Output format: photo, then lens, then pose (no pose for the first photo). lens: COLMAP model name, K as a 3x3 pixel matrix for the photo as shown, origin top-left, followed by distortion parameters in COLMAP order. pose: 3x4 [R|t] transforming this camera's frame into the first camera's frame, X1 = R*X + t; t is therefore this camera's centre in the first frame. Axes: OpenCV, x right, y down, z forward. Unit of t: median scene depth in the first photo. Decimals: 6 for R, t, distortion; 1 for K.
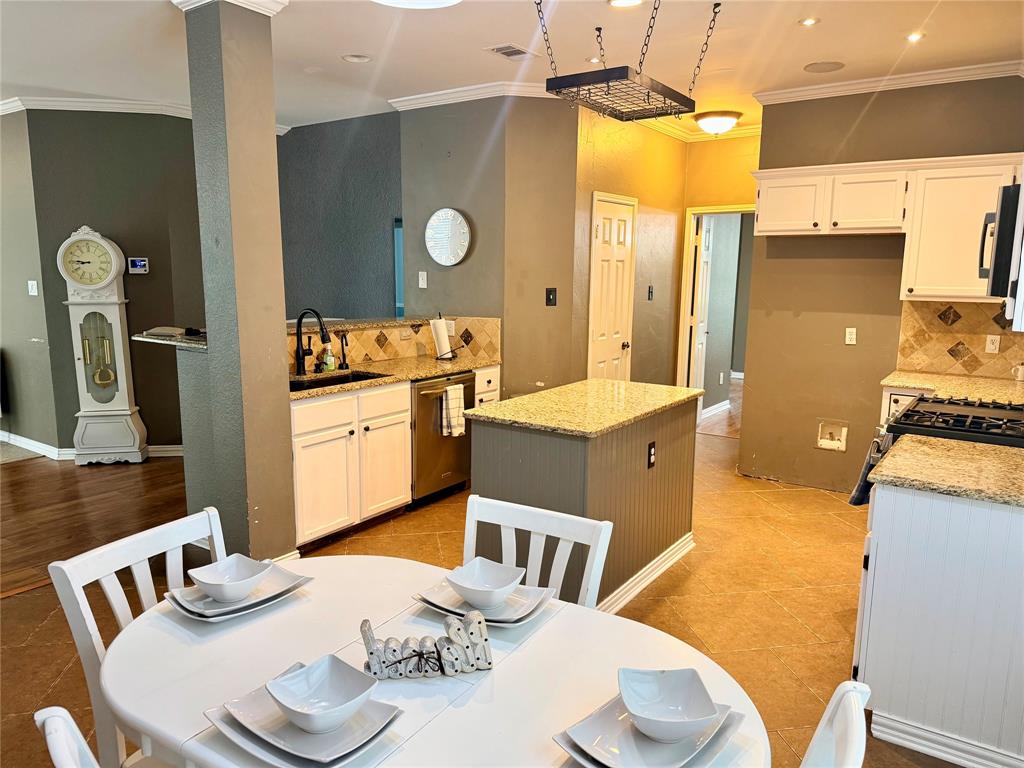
lens RADIAL K [[716.9, 0, 510.8], [0, 716.9, 388.1], [0, 0, 1]] dist [-0.000952, 0.000004]
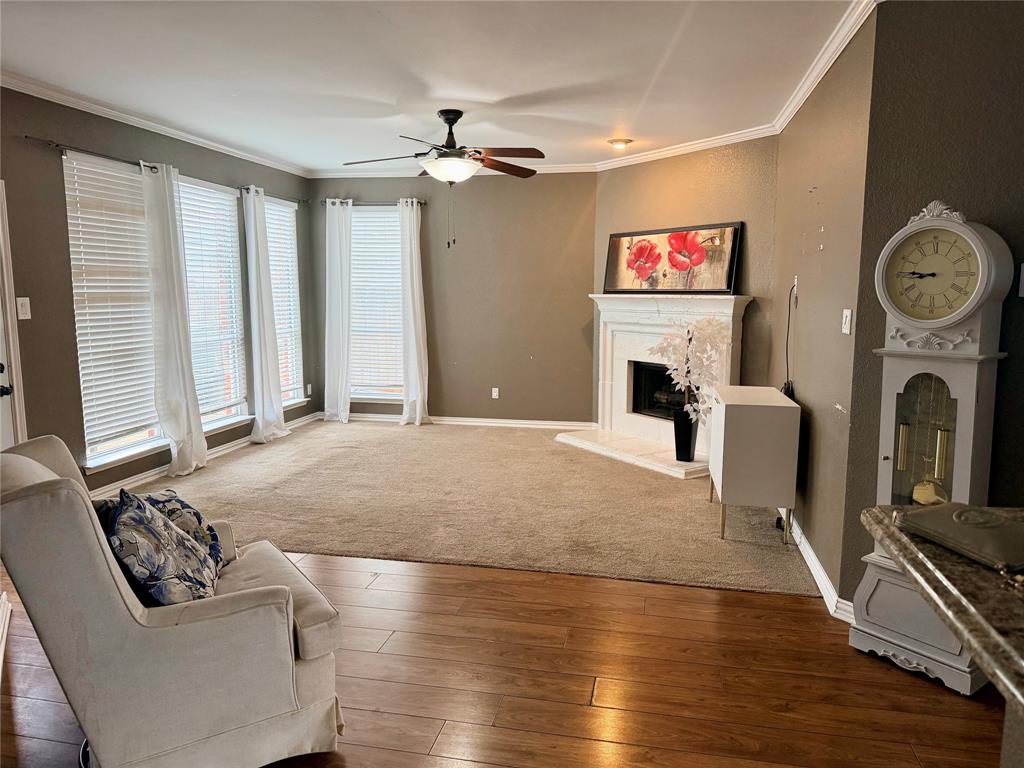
lens RADIAL K [[716.9, 0, 511.4], [0, 716.9, 383.8], [0, 0, 1]] dist [-0.000952, 0.000004]
pose [[0.377734, 0.120217, -0.918077, -0.232715], [-0.148743, 0.986536, 0.067983, -0.090603], [0.913889, 0.110878, 0.390530, 0.544554]]
